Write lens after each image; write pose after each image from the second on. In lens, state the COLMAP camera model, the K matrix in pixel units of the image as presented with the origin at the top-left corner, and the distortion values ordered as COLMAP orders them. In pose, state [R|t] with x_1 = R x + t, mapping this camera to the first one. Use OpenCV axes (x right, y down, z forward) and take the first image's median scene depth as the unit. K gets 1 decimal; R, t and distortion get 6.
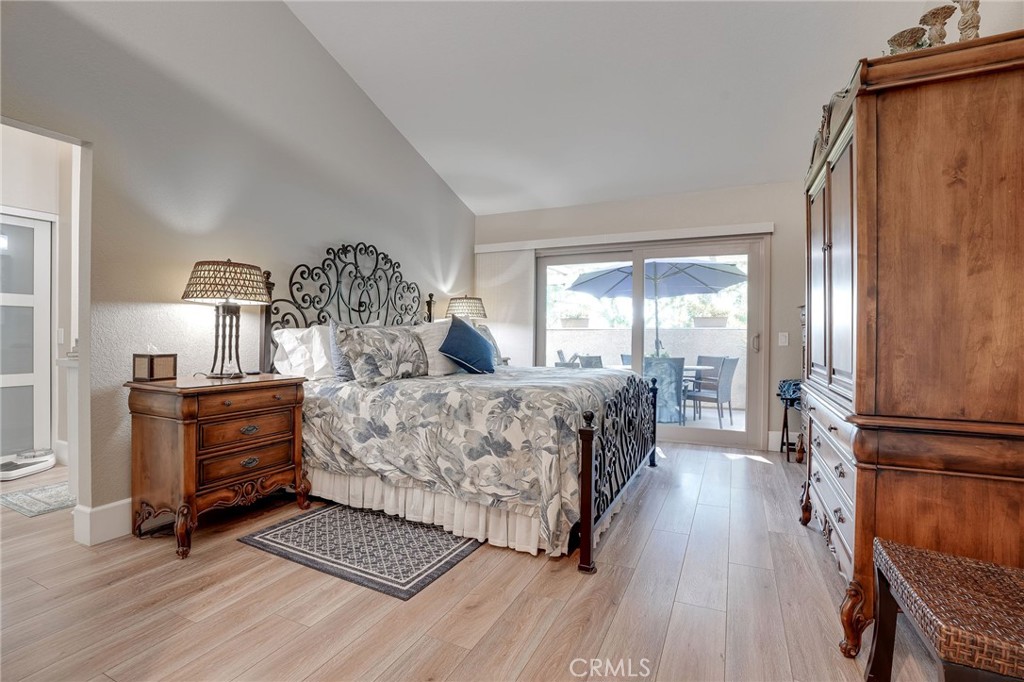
lens RADIAL K [[476.2, 0, 506.1], [0, 476.2, 335.2], [0, 0, 1]] dist [-0.036475, 0.010905]
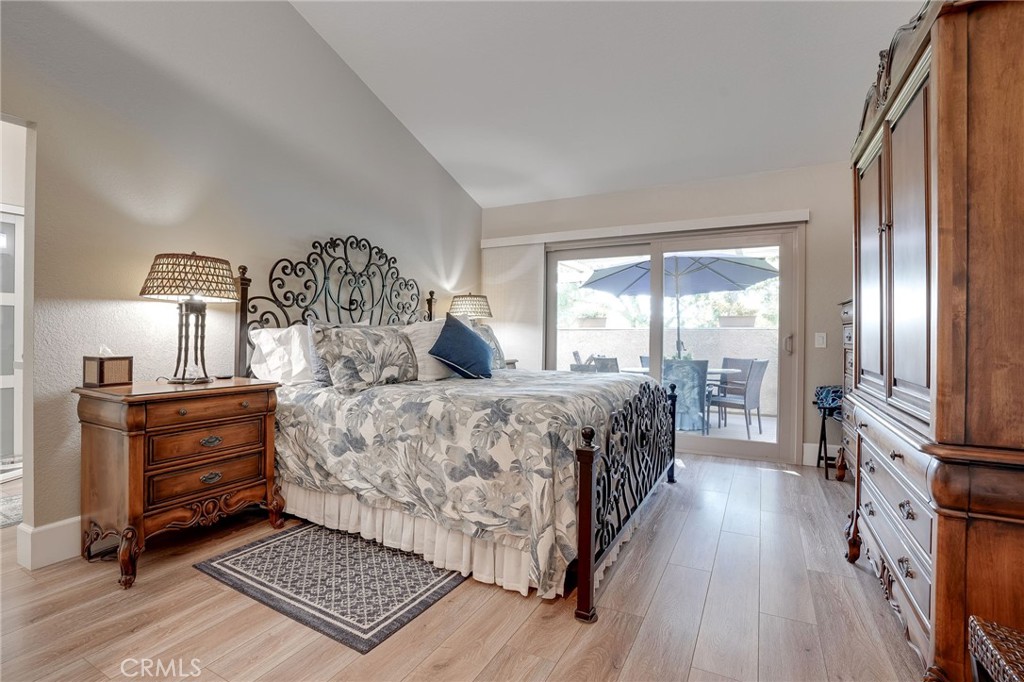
lens RADIAL K [[476.2, 0, 503.6], [0, 476.2, 334.7], [0, 0, 1]] dist [-0.036475, 0.010905]
pose [[0.998714, 0.000384, -0.050692, 0.054061], [-0.000444, 0.999999, -0.001179, -0.001429], [0.050692, 0.001200, 0.998714, 0.128249]]
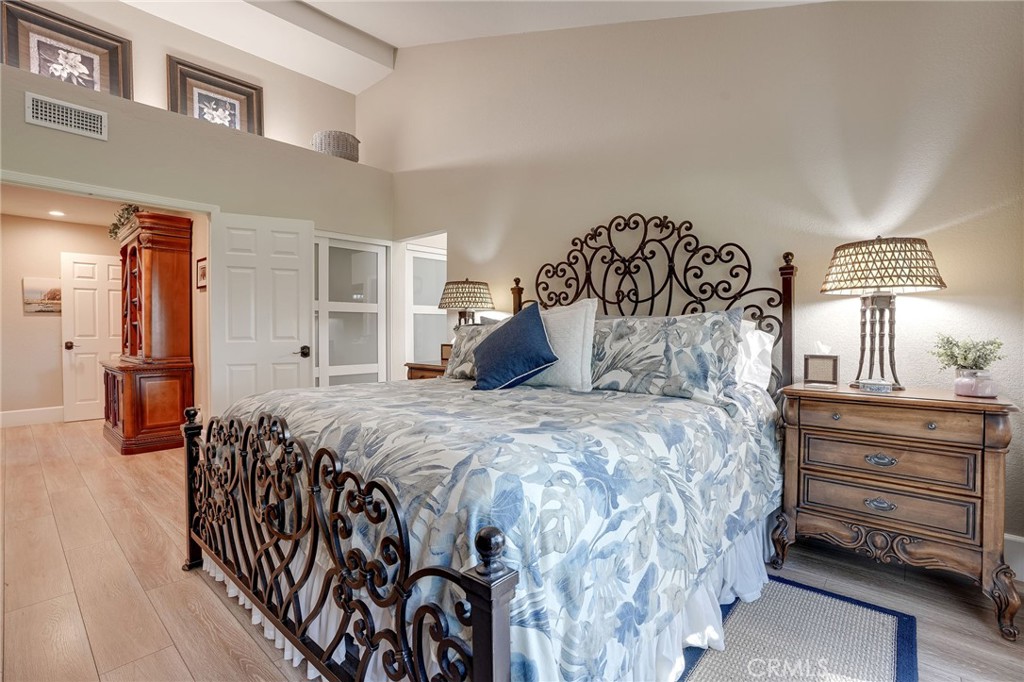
lens RADIAL K [[476.2, 0, 504.1], [0, 476.2, 340.1], [0, 0, 1]] dist [-0.036475, 0.010905]
pose [[-0.267451, 0.011051, -0.963508, 0.744945], [-0.003636, 0.999916, 0.012477, 0.004499], [0.963565, 0.006840, -0.267388, 1.485050]]
